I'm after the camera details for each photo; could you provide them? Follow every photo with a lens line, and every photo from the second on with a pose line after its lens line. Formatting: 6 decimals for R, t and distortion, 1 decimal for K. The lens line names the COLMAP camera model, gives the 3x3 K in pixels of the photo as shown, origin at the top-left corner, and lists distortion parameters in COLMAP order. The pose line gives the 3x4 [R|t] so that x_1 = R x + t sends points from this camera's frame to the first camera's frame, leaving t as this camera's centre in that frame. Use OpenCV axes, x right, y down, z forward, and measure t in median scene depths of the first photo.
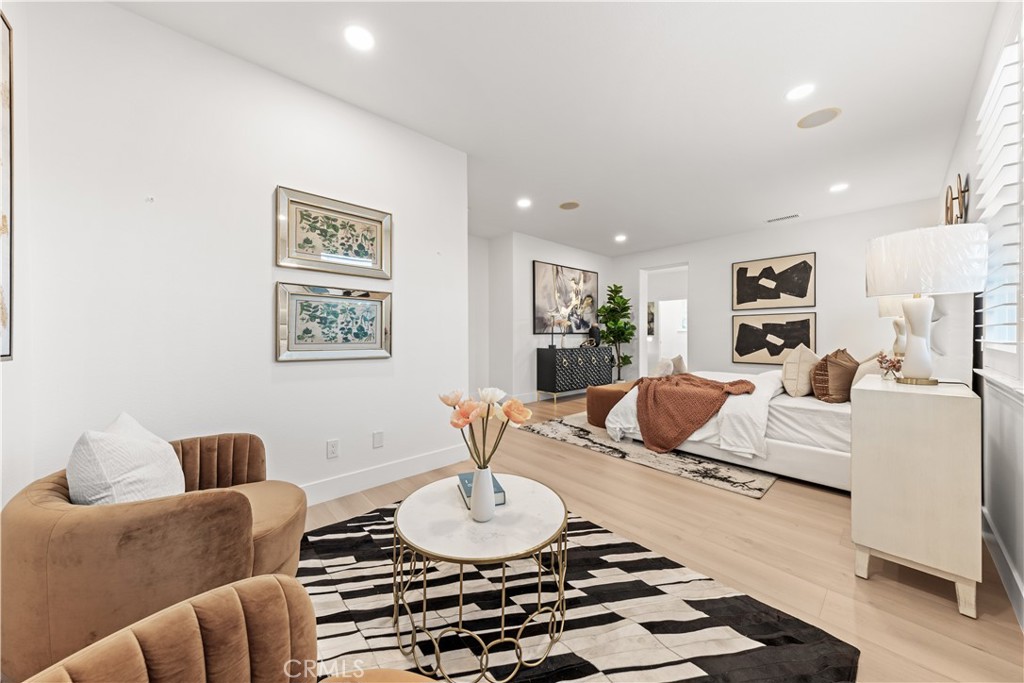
lens RADIAL K [[341.0, 0, 505.6], [0, 341.0, 339.2], [0, 0, 1]] dist [-0.000391, -0.000109]
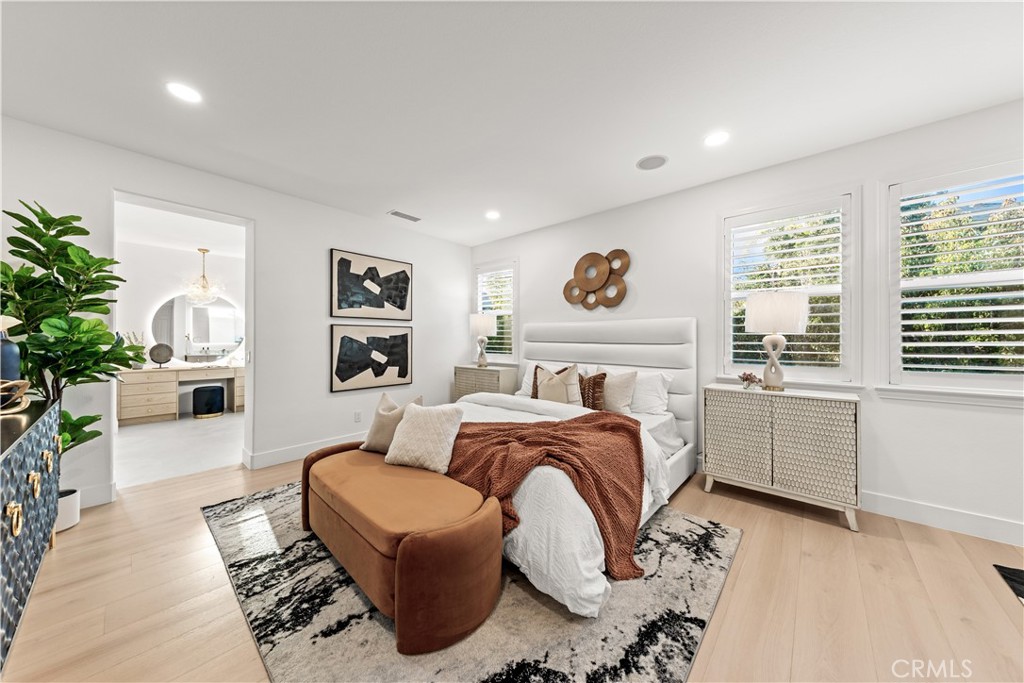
lens RADIAL K [[341.0, 0, 505.6], [0, 341.0, 339.2], [0, 0, 1]] dist [-0.000391, -0.000109]
pose [[-0.118913, 0.002187, 0.992902, -0.067236], [0.007112, 0.999974, -0.001351, -0.038908], [-0.992879, 0.006901, -0.118925, 0.805030]]
